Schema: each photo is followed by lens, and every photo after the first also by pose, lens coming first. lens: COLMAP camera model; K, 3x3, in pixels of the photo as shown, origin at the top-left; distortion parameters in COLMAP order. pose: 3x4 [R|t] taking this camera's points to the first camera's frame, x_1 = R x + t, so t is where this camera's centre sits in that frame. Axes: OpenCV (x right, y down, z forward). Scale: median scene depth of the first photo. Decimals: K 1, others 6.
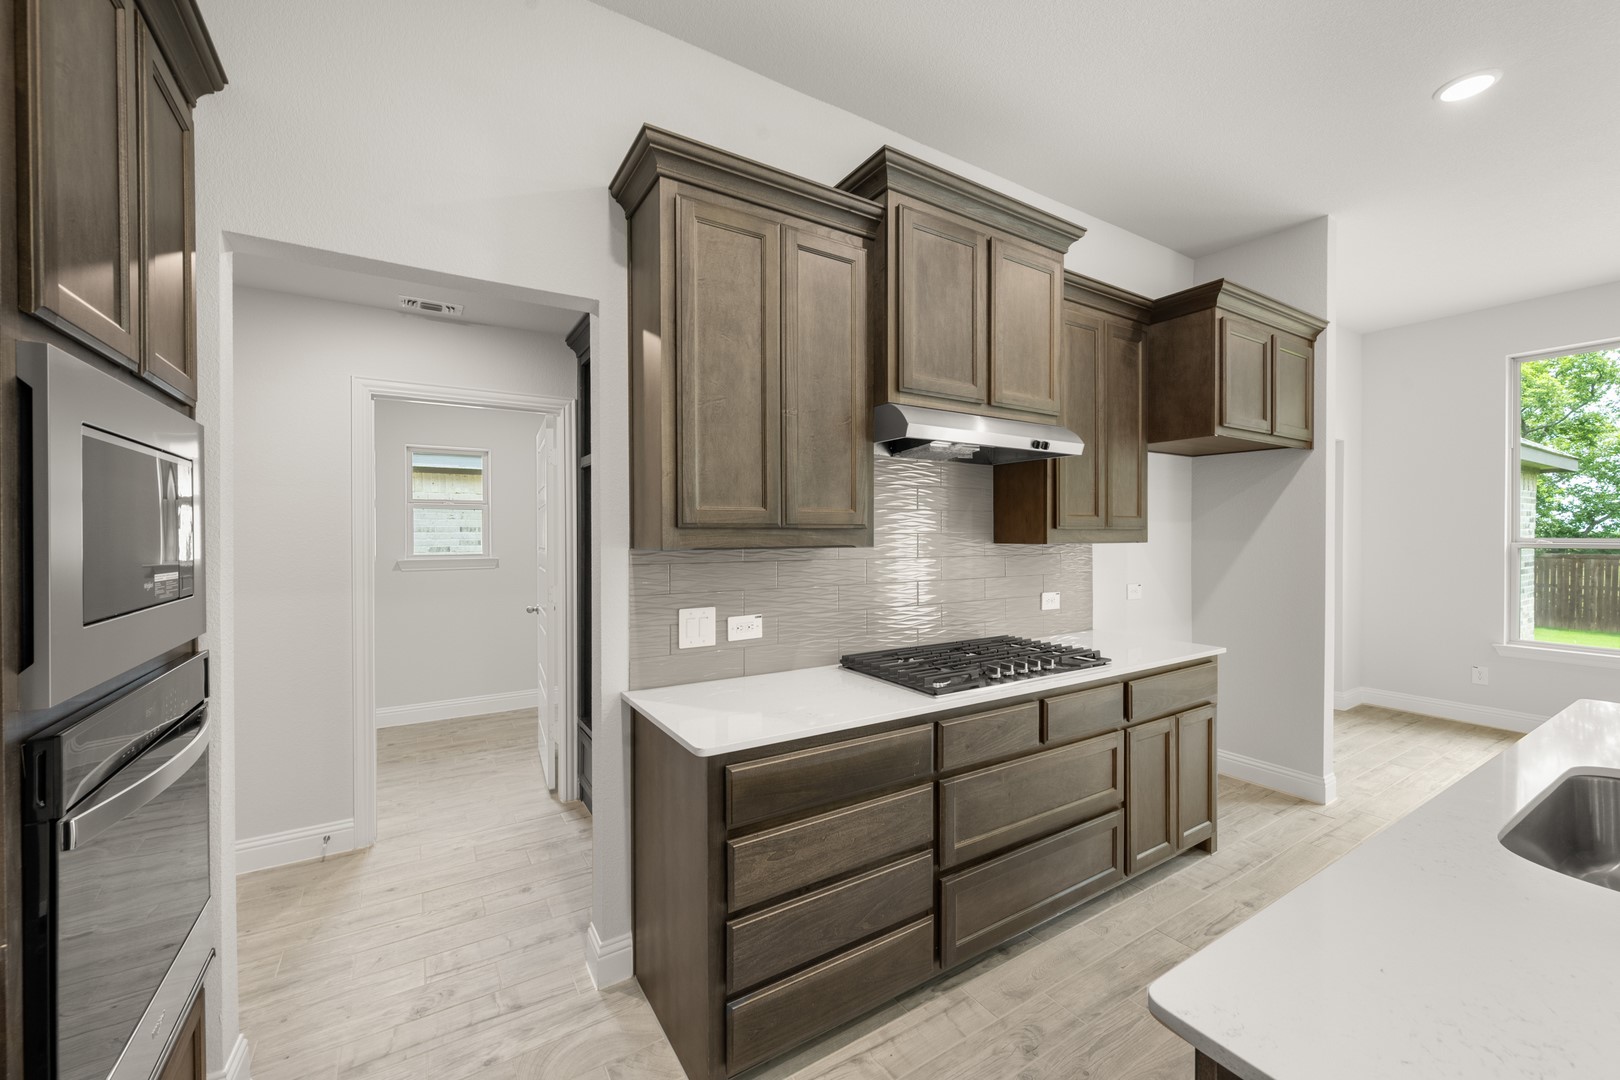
lens RADIAL K [[636.9, 0, 813.9], [0, 636.9, 538.2], [0, 0, 1]] dist [0.001402, -0.000354]
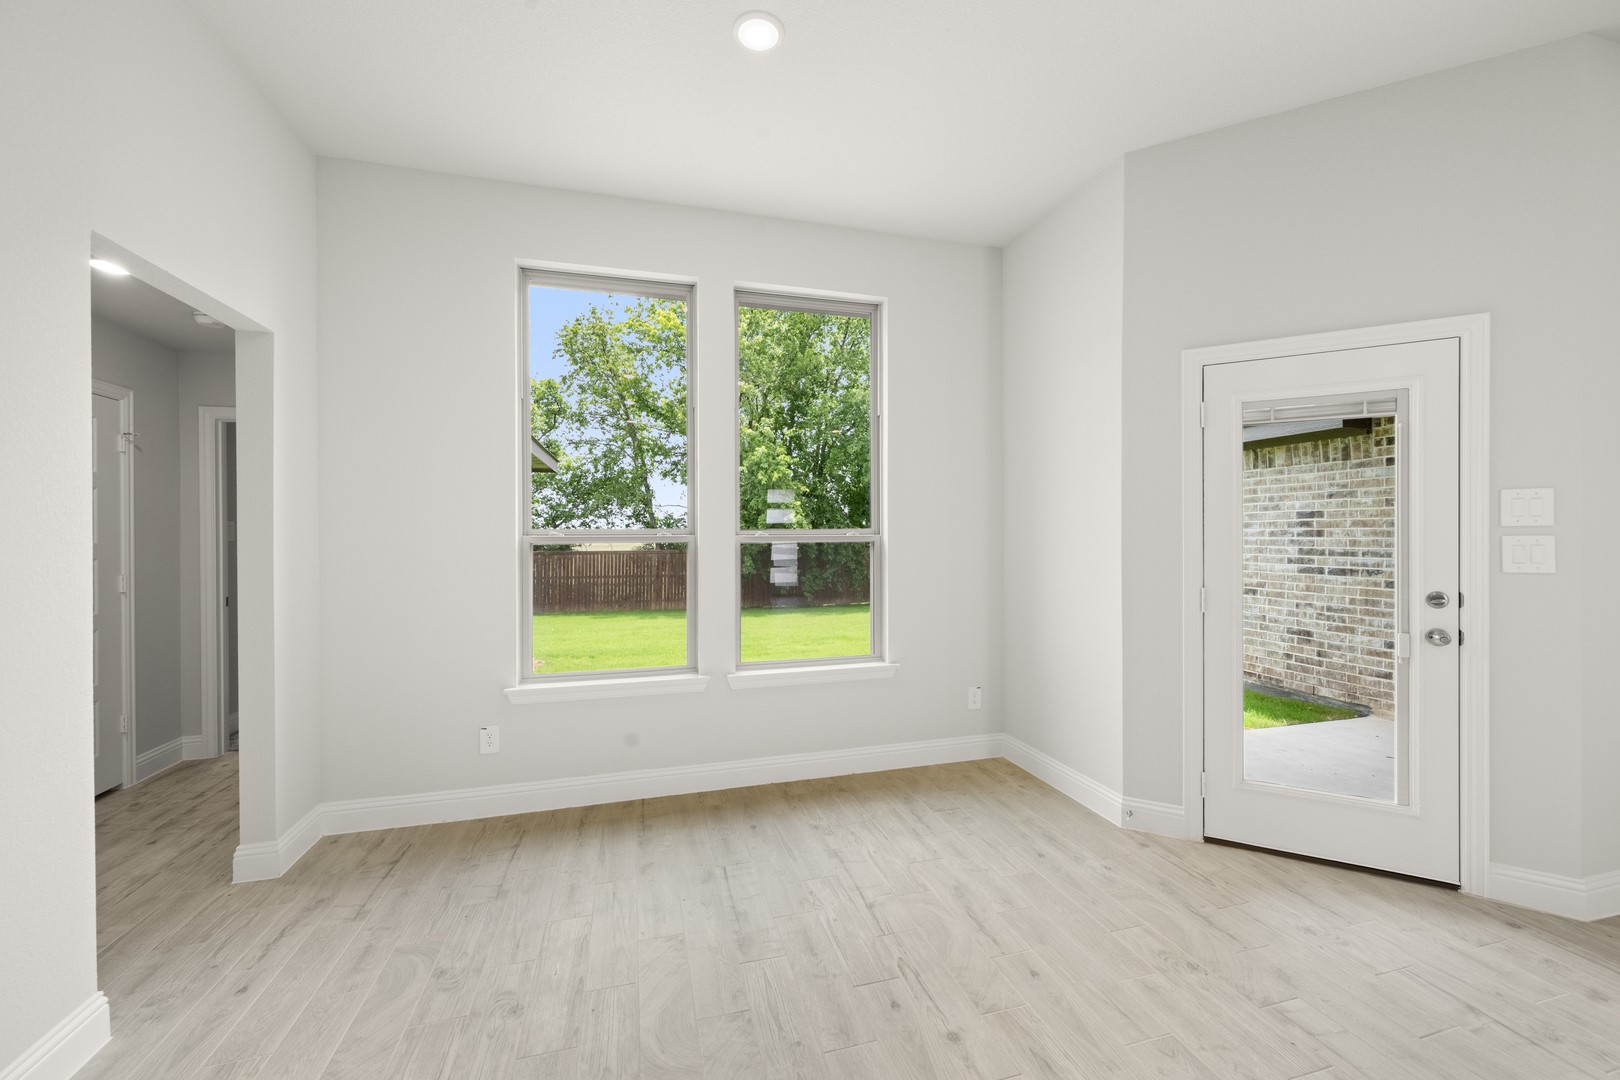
lens RADIAL K [[636.9, 0, 819.6], [0, 636.9, 537.8], [0, 0, 1]] dist [0.001402, -0.000354]
pose [[0.276995, -0.003323, 0.960866, 1.142660], [0.009677, 0.999953, 0.000668, 0.028053], [-0.960823, 0.009113, 0.277014, 1.100083]]
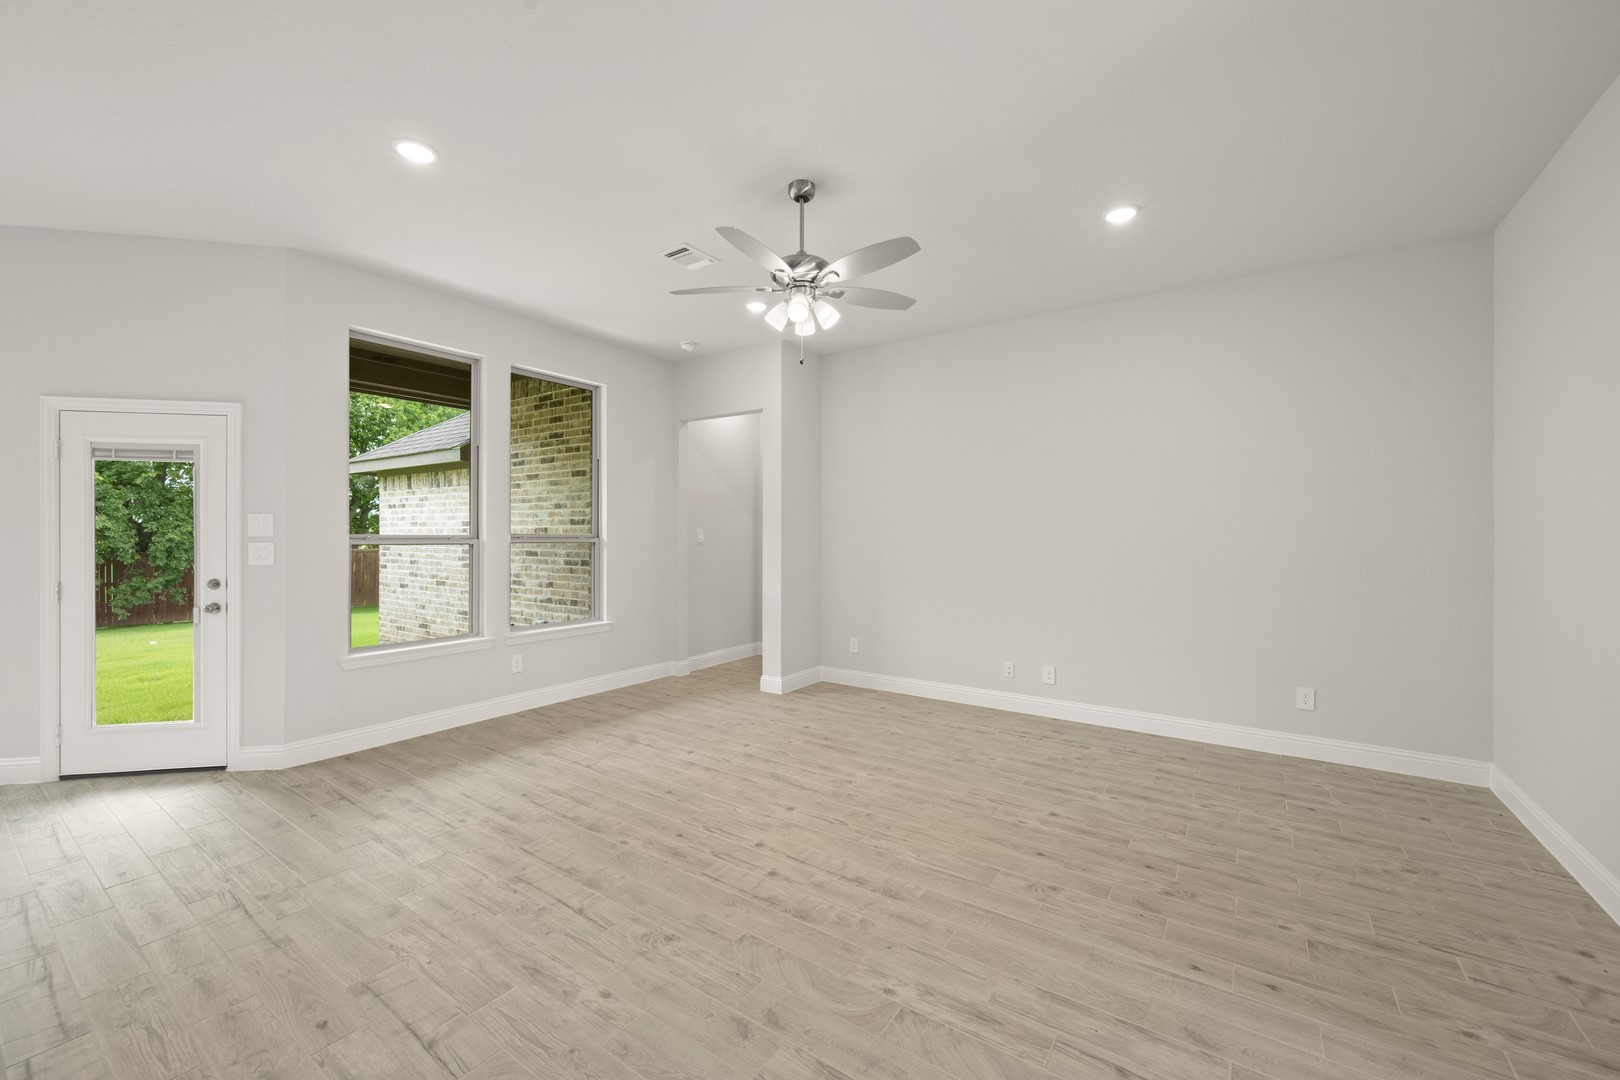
lens RADIAL K [[636.9, 0, 818.5], [0, 636.9, 535.2], [0, 0, 1]] dist [0.001402, -0.000354]
pose [[-0.398600, -0.000057, 0.917125, 0.282748], [0.006063, 0.999978, 0.002697, 0.020722], [-0.917105, 0.006635, -0.398591, -0.447186]]
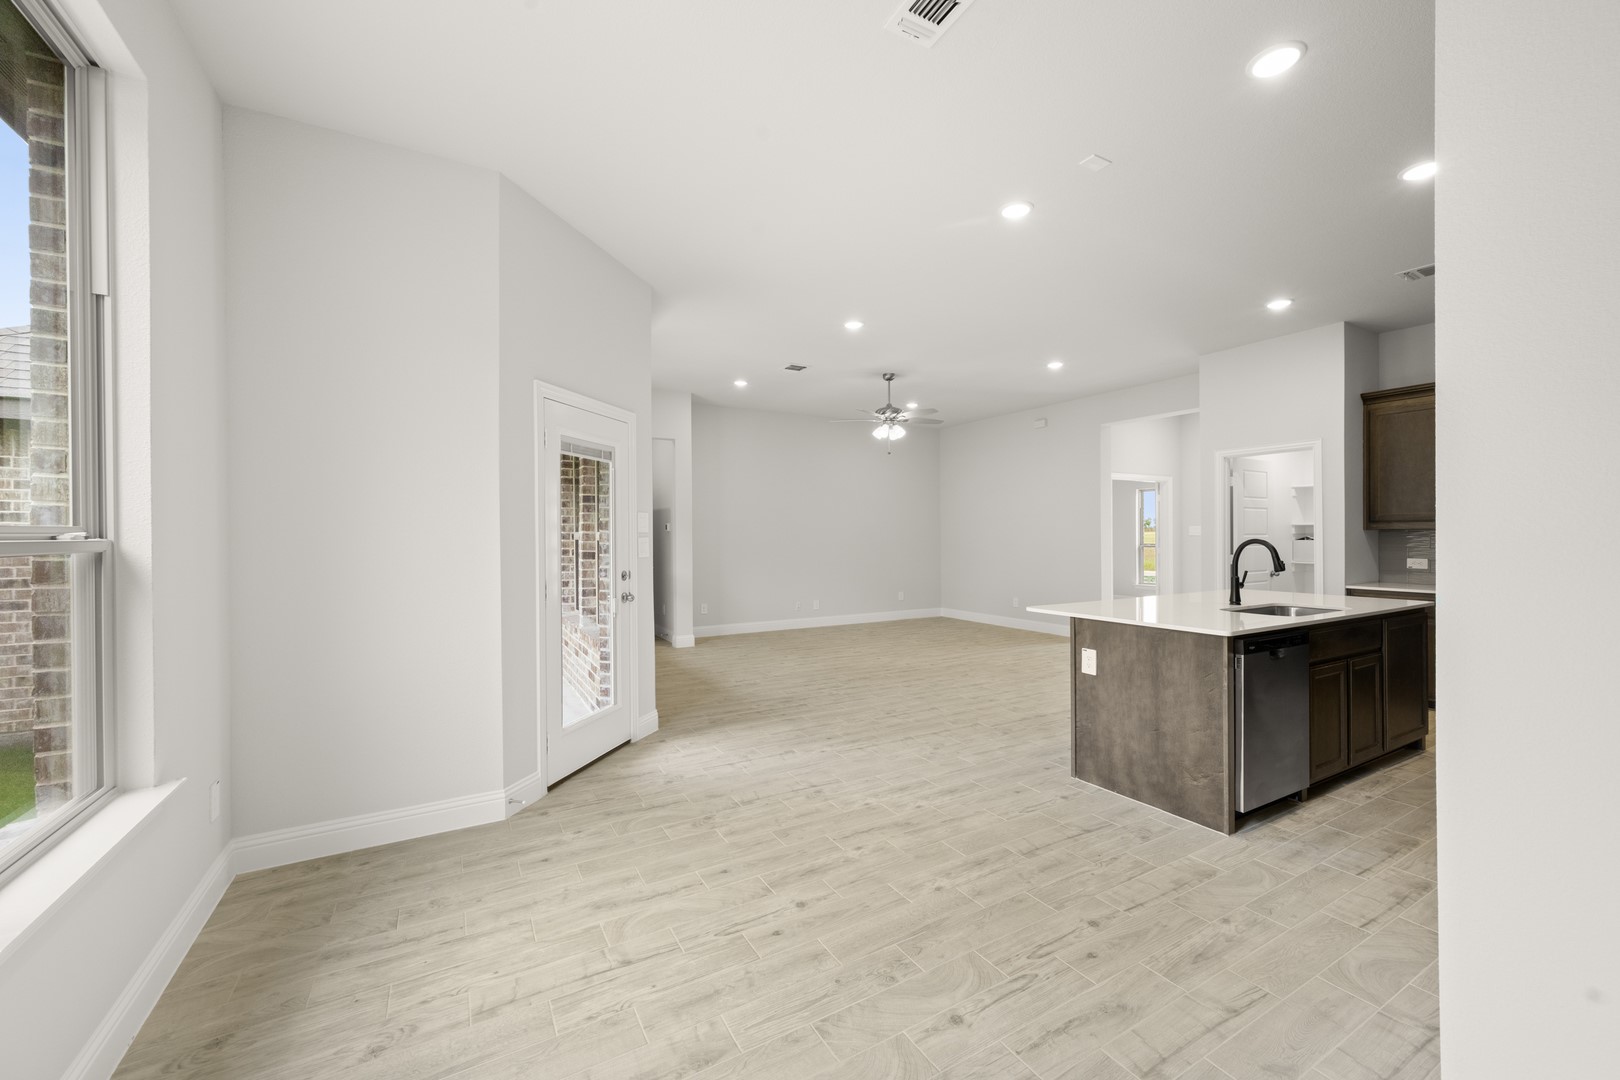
lens RADIAL K [[636.9, 0, 806.3], [0, 636.9, 538.7], [0, 0, 1]] dist [0.001402, -0.000354]
pose [[-0.998762, 0.007139, 0.049224, 1.887930], [0.007828, 0.999874, 0.013812, 0.014434], [-0.049119, 0.014180, -0.998692, 2.246909]]
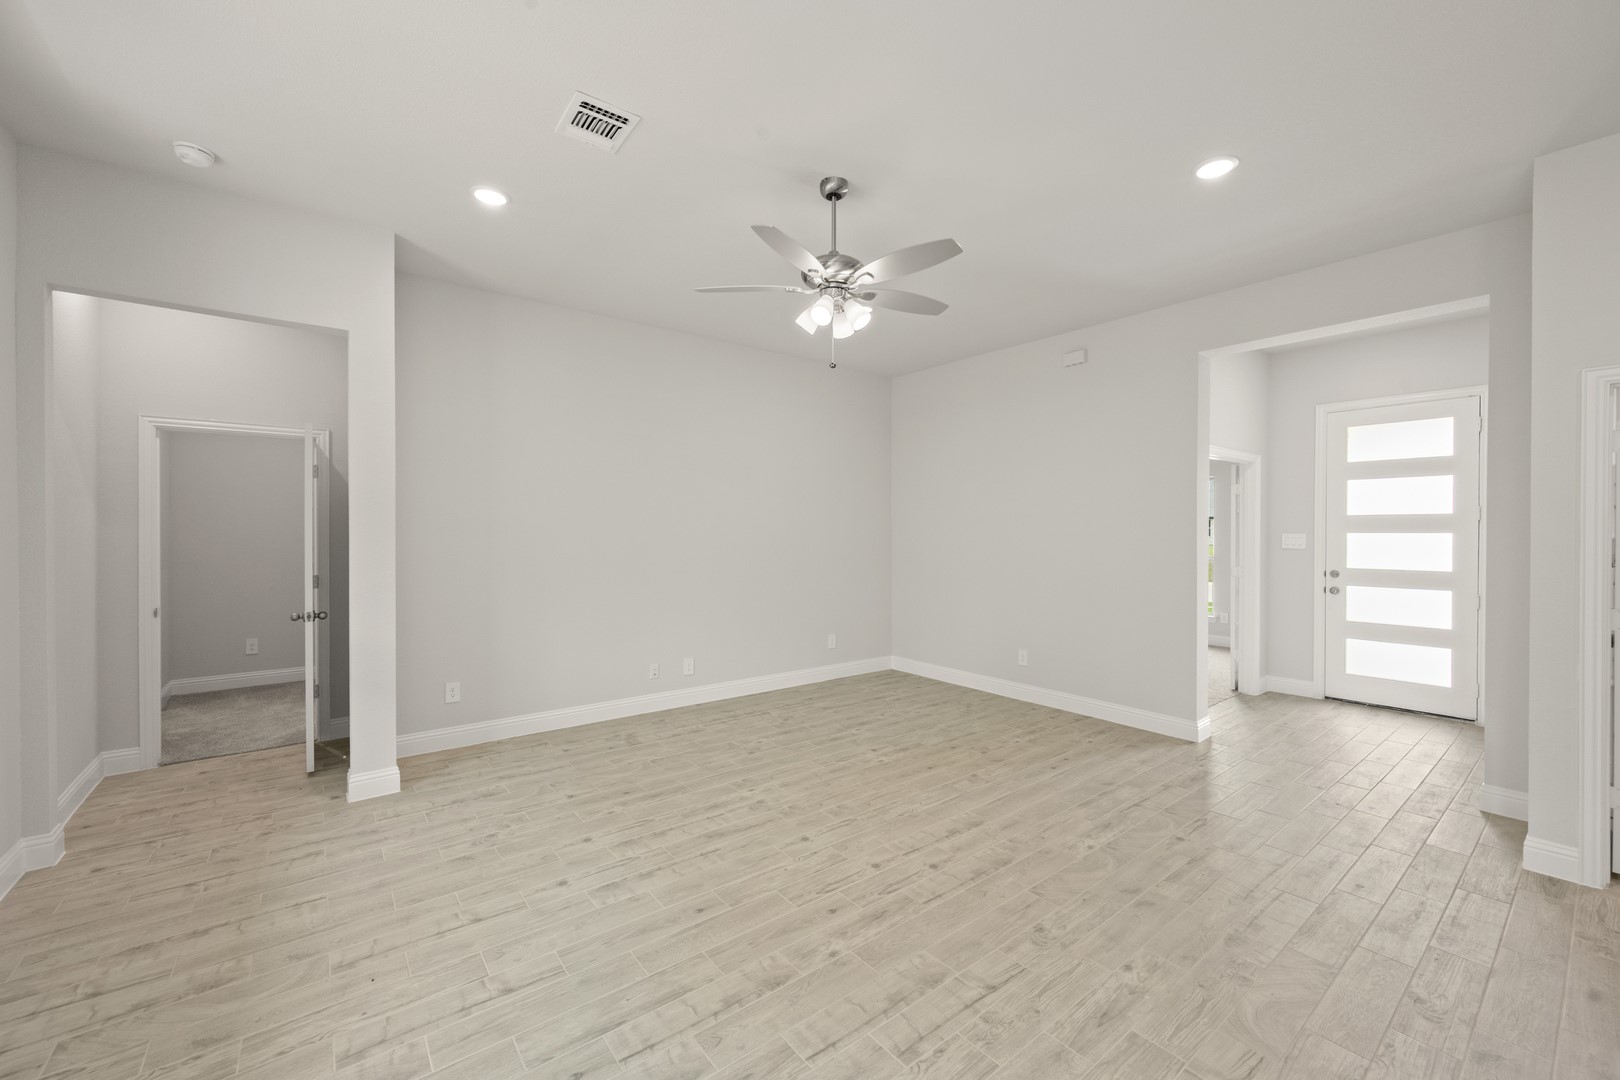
lens RADIAL K [[636.9, 0, 809.9], [0, 636.9, 539.1], [0, 0, 1]] dist [0.001402, -0.000354]
pose [[-0.995078, -0.000010, -0.099097, 1.813581], [-0.002016, 0.999795, 0.020146, -0.016235], [0.099076, 0.020247, -0.994874, 0.396143]]
